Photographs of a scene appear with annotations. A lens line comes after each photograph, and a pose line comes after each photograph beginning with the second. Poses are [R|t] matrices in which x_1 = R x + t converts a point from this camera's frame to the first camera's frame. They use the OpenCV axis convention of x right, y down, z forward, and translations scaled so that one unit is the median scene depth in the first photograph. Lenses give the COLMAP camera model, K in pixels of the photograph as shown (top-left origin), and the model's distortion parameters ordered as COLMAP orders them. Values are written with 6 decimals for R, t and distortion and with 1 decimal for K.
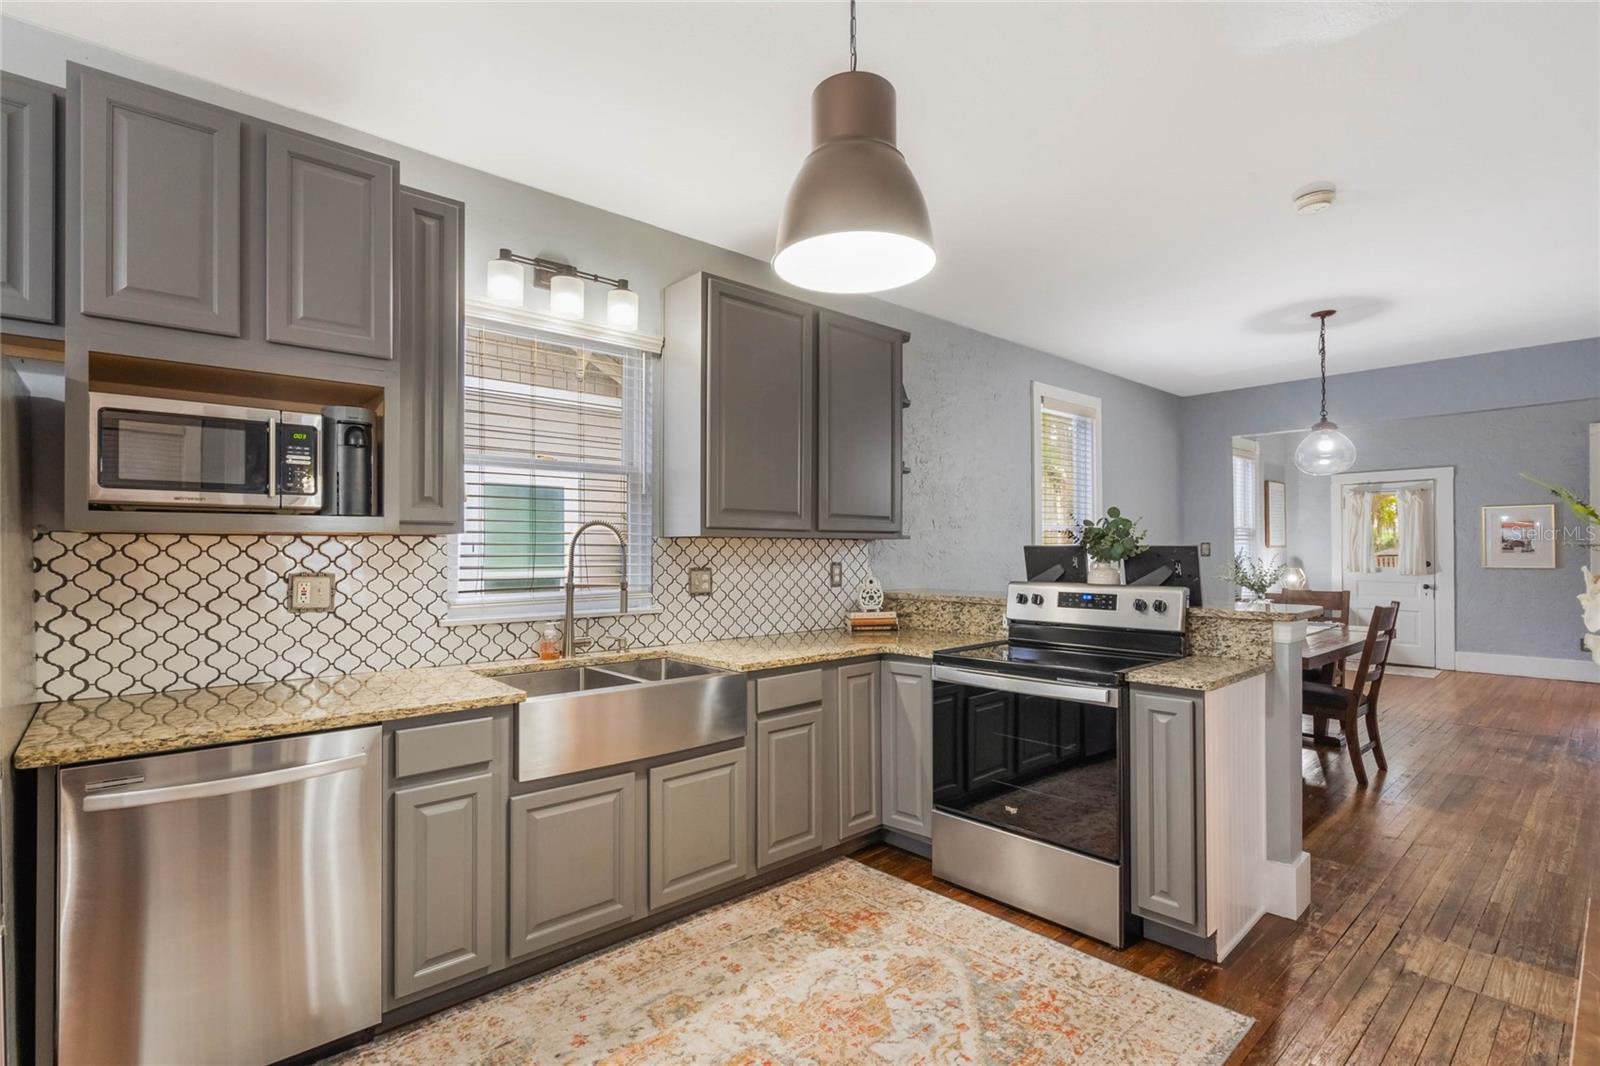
lens RADIAL K [[739.8, 0, 788.8], [0, 739.8, 545.6], [0, 0, 1]] dist [-0.002220, 0.000492]
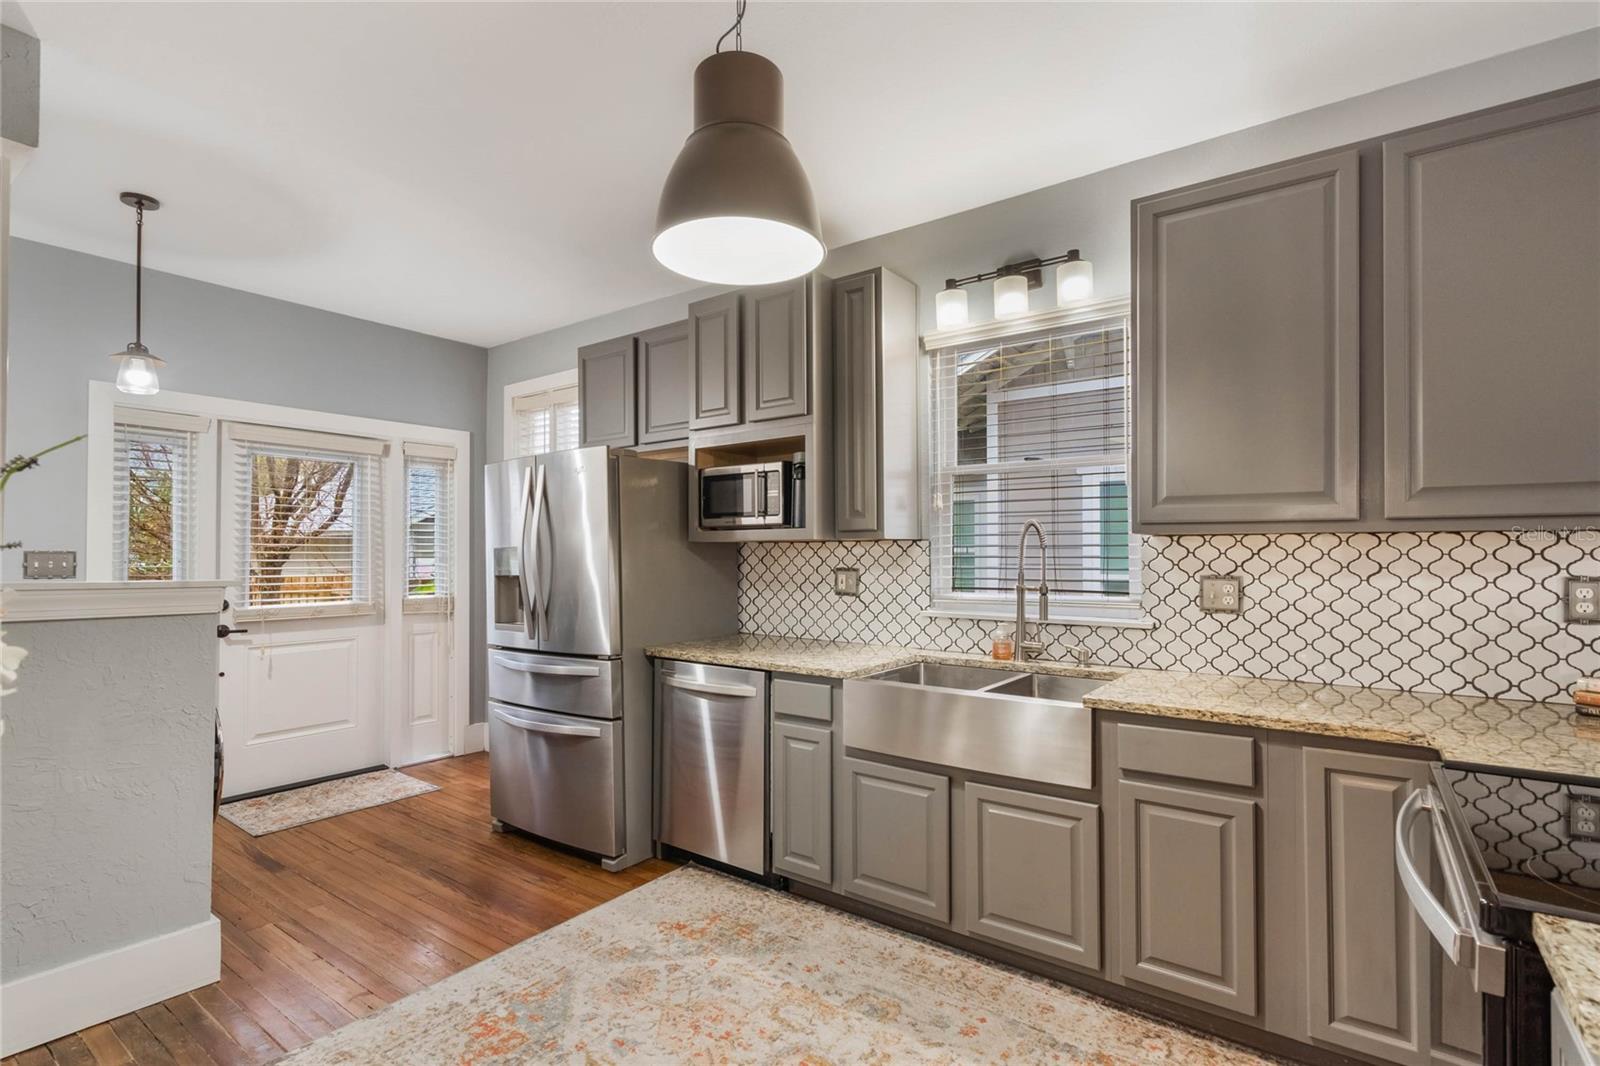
lens RADIAL K [[739.8, 0, 812.4], [0, 739.8, 547.5], [0, 0, 1]] dist [-0.002220, 0.000492]
pose [[0.231637, -0.007166, -0.972776, 0.586475], [0.005013, 0.999968, -0.006173, 0.004862], [0.972789, -0.003447, 0.231666, 0.495968]]
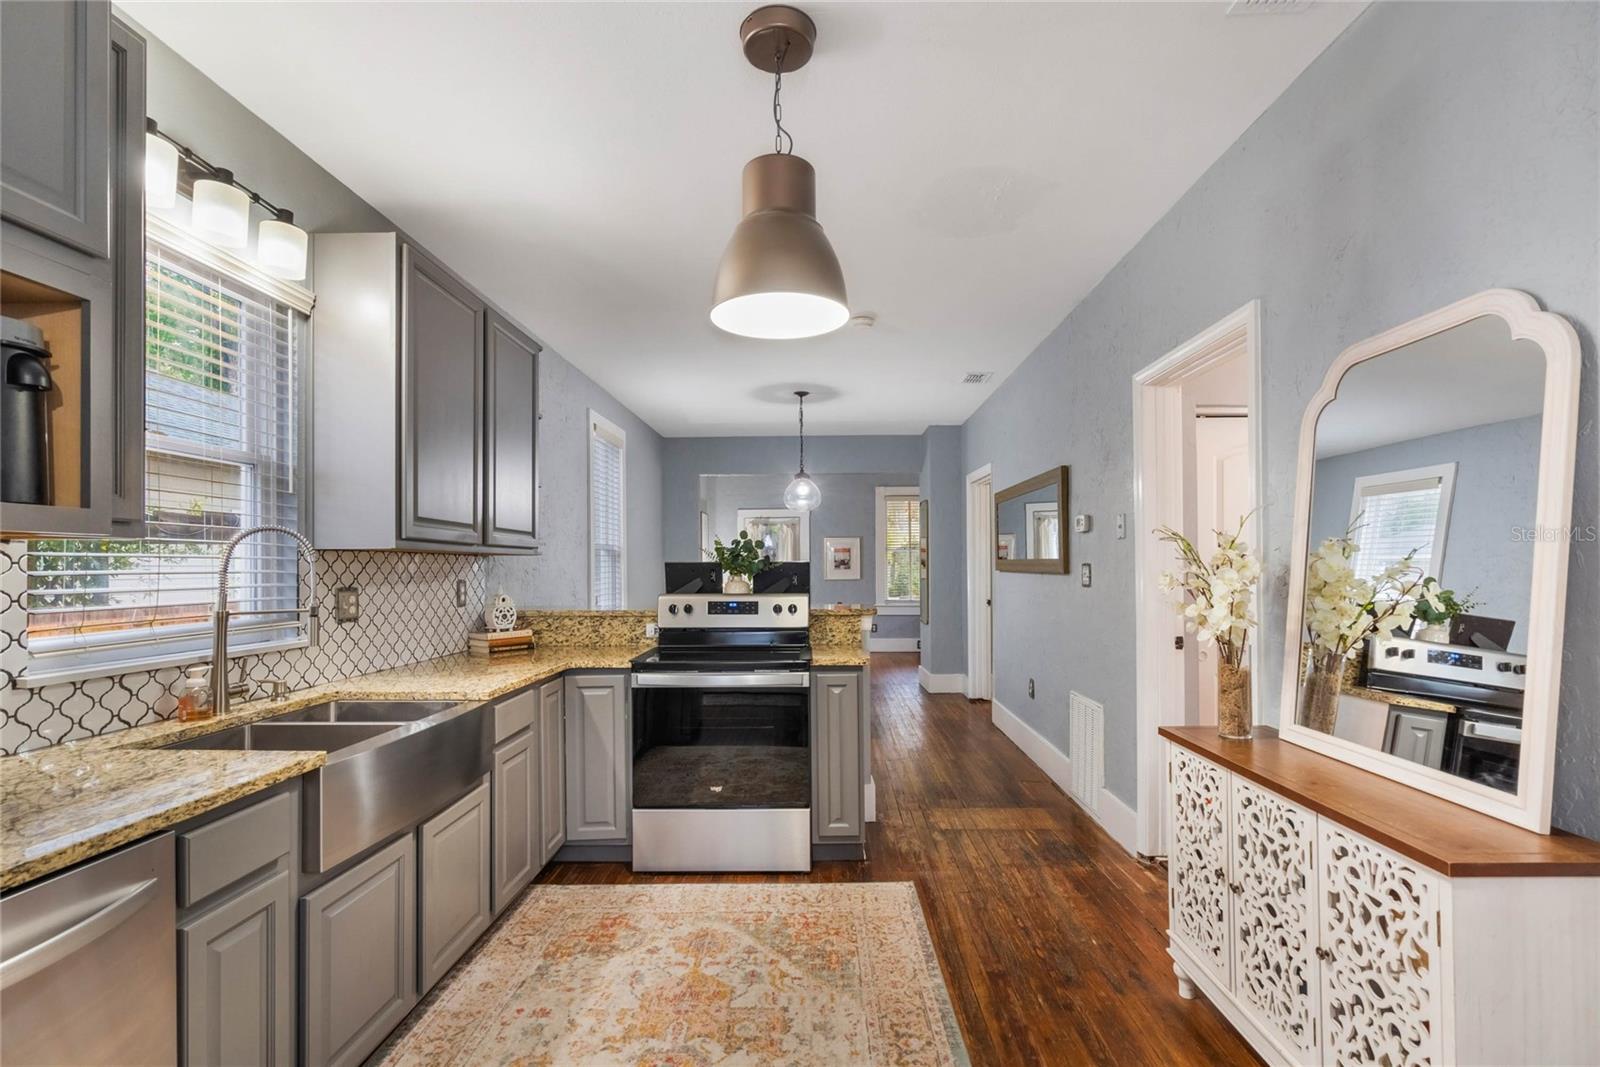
lens RADIAL K [[739.8, 0, 784.0], [0, 739.8, 563.8], [0, 0, 1]] dist [-0.002220, 0.000492]
pose [[0.697927, 0.001694, 0.716167, -0.422428], [-0.000151, 0.999998, -0.002219, 0.006318], [-0.716169, 0.001440, 0.697925, 0.104417]]
